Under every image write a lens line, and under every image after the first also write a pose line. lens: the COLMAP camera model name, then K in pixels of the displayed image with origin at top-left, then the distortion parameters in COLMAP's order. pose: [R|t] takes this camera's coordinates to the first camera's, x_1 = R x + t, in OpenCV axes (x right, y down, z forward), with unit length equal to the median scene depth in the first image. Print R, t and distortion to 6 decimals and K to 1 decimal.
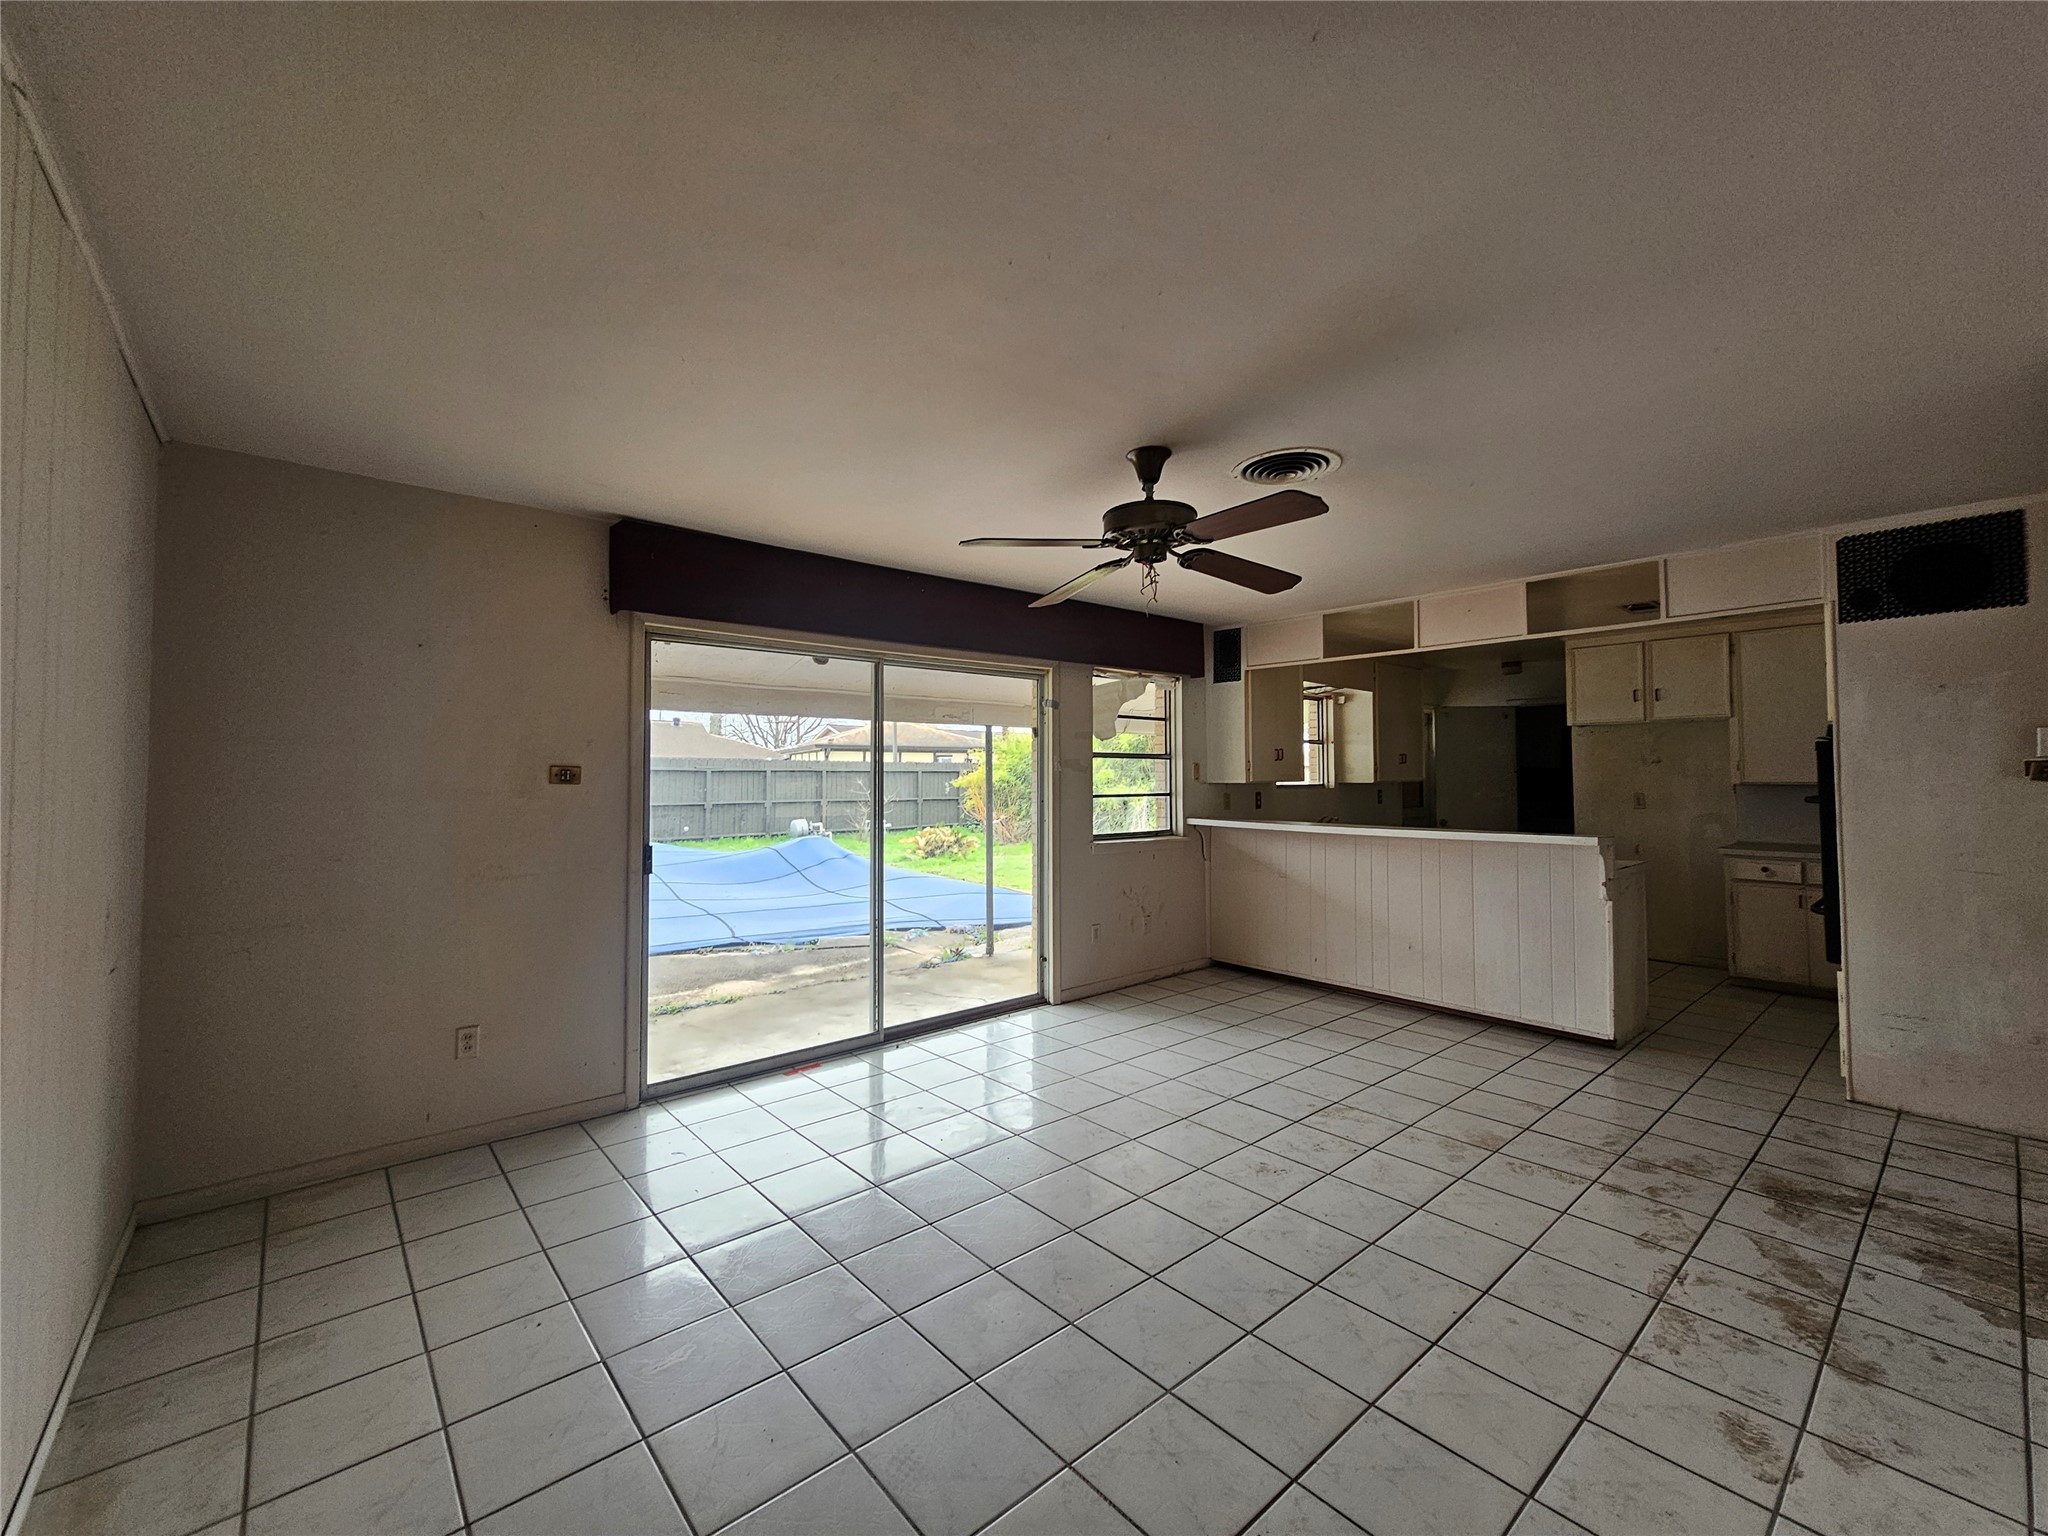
lens RADIAL K [[843.0, 0, 1012.6], [0, 843.0, 755.6], [0, 0, 1]] dist [0.001130, -0.001695]
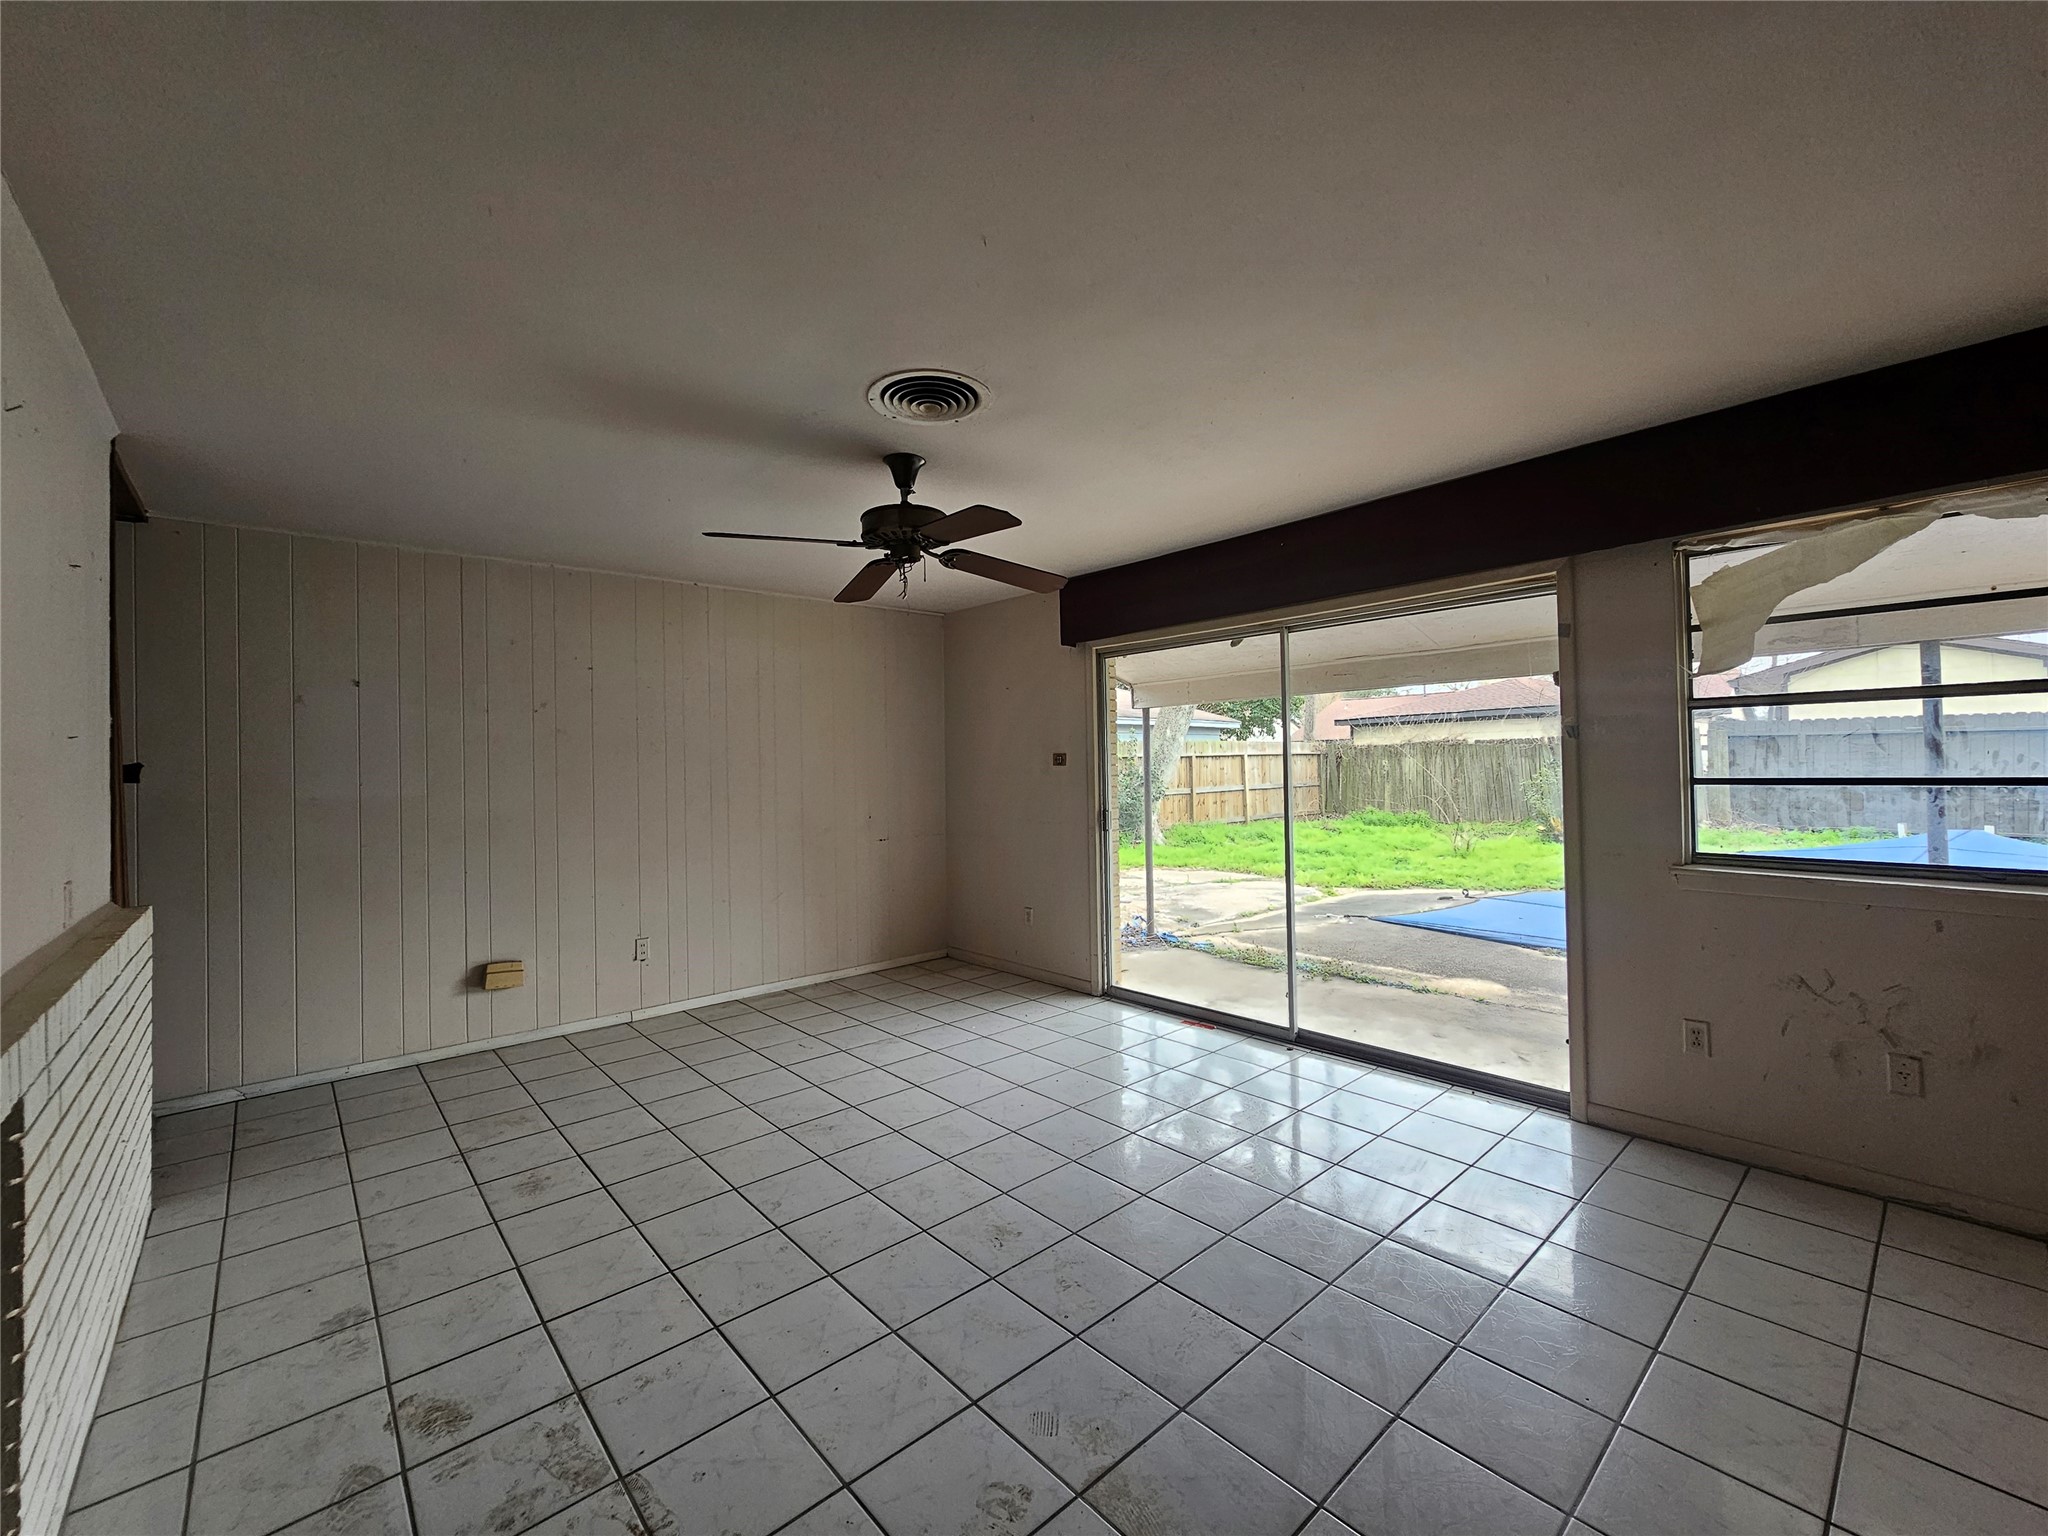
lens RADIAL K [[843.0, 0, 1011.7], [0, 843.0, 752.2], [0, 0, 1]] dist [0.001130, -0.001695]
pose [[0.012873, -0.014720, -0.999809, 0.927319], [0.046500, 0.998819, -0.014106, 0.025500], [0.998835, -0.046309, 0.013542, 0.831676]]
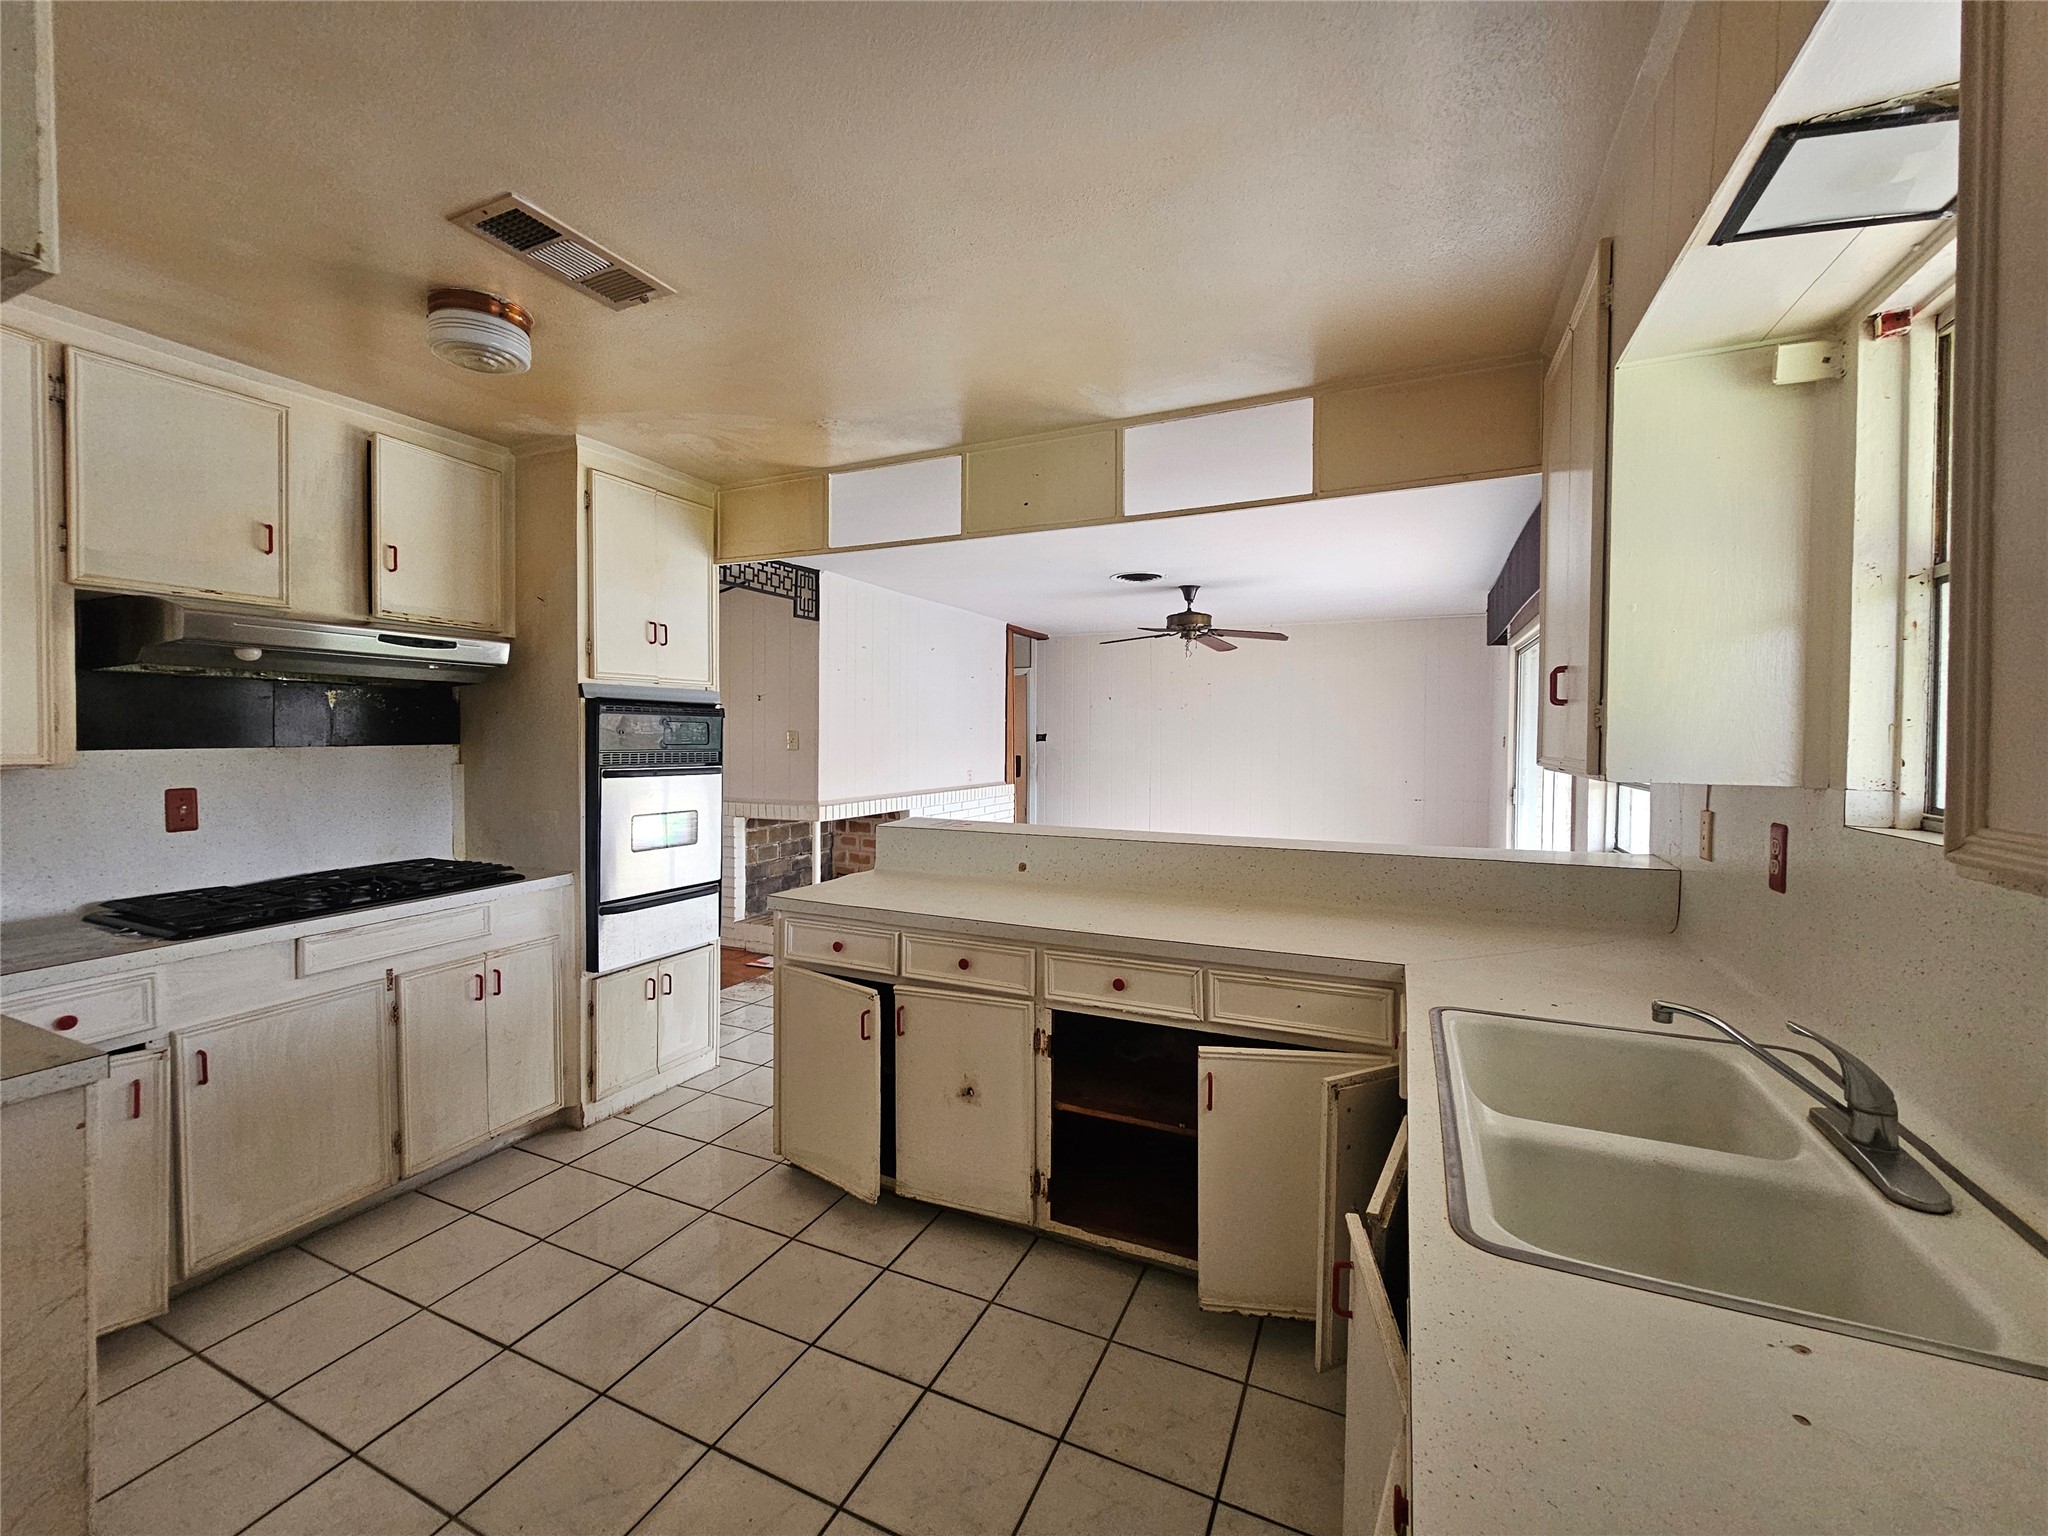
lens RADIAL K [[843.0, 0, 1026.3], [0, 843.0, 753.5], [0, 0, 1]] dist [0.001130, -0.001695]
pose [[-0.902319, 0.007232, -0.431008, 1.076550], [0.008649, 0.999962, -0.001328, 0.039025], [0.430982, -0.004926, -0.902347, 2.042271]]
